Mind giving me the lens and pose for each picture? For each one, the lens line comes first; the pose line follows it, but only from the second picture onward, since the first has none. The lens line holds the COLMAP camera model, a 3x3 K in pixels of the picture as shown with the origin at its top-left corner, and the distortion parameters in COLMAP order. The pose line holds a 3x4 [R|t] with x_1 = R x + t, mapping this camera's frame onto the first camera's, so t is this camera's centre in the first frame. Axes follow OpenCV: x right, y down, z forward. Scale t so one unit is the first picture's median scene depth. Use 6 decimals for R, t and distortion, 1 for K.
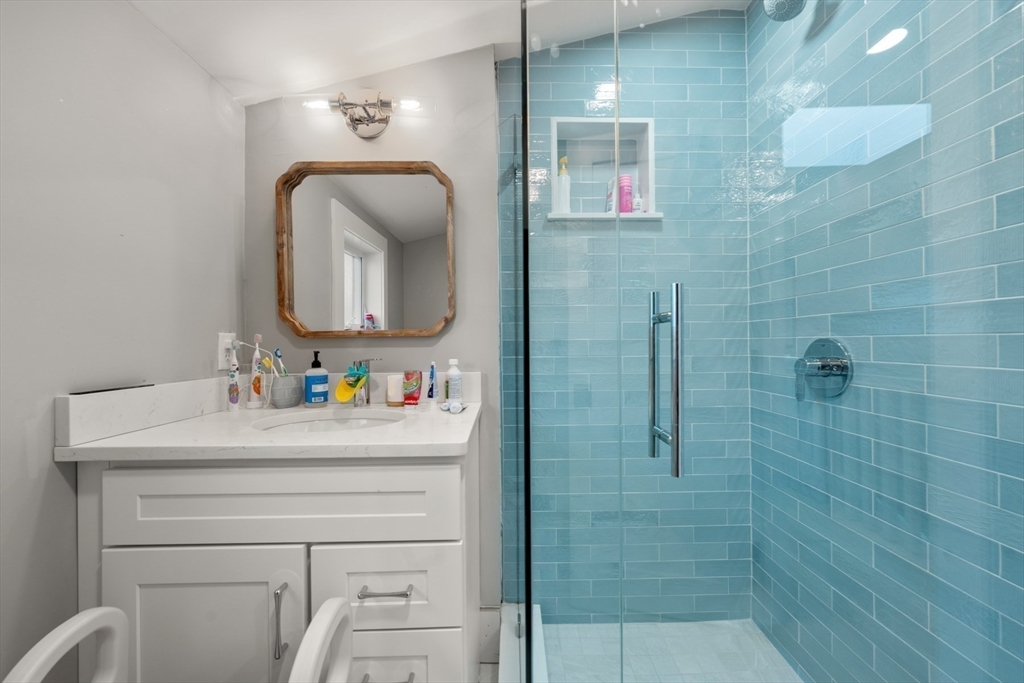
lens RADIAL K [[389.3, 0, 510.7], [0, 389.3, 338.9], [0, 0, 1]] dist [0.000984, 0.000050]
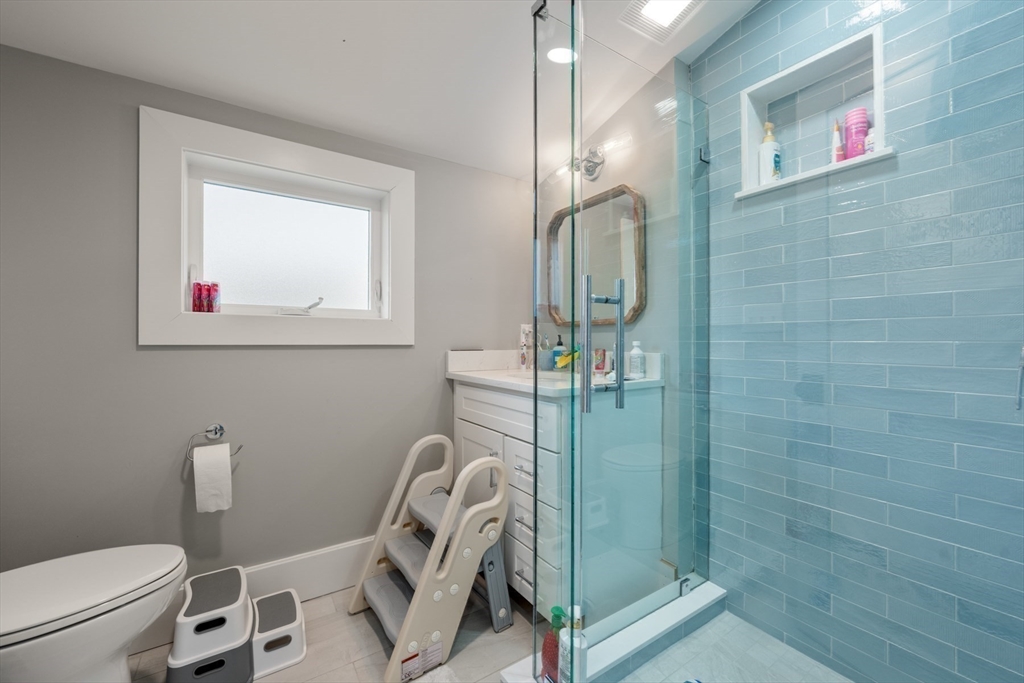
lens RADIAL K [[389.3, 0, 510.7], [0, 389.3, 338.9], [0, 0, 1]] dist [0.000984, 0.000050]
pose [[0.558204, 0.006958, -0.829675, 0.647235], [-0.000308, 0.999967, 0.008179, 0.034600], [0.829704, -0.004311, 0.558187, -0.007311]]
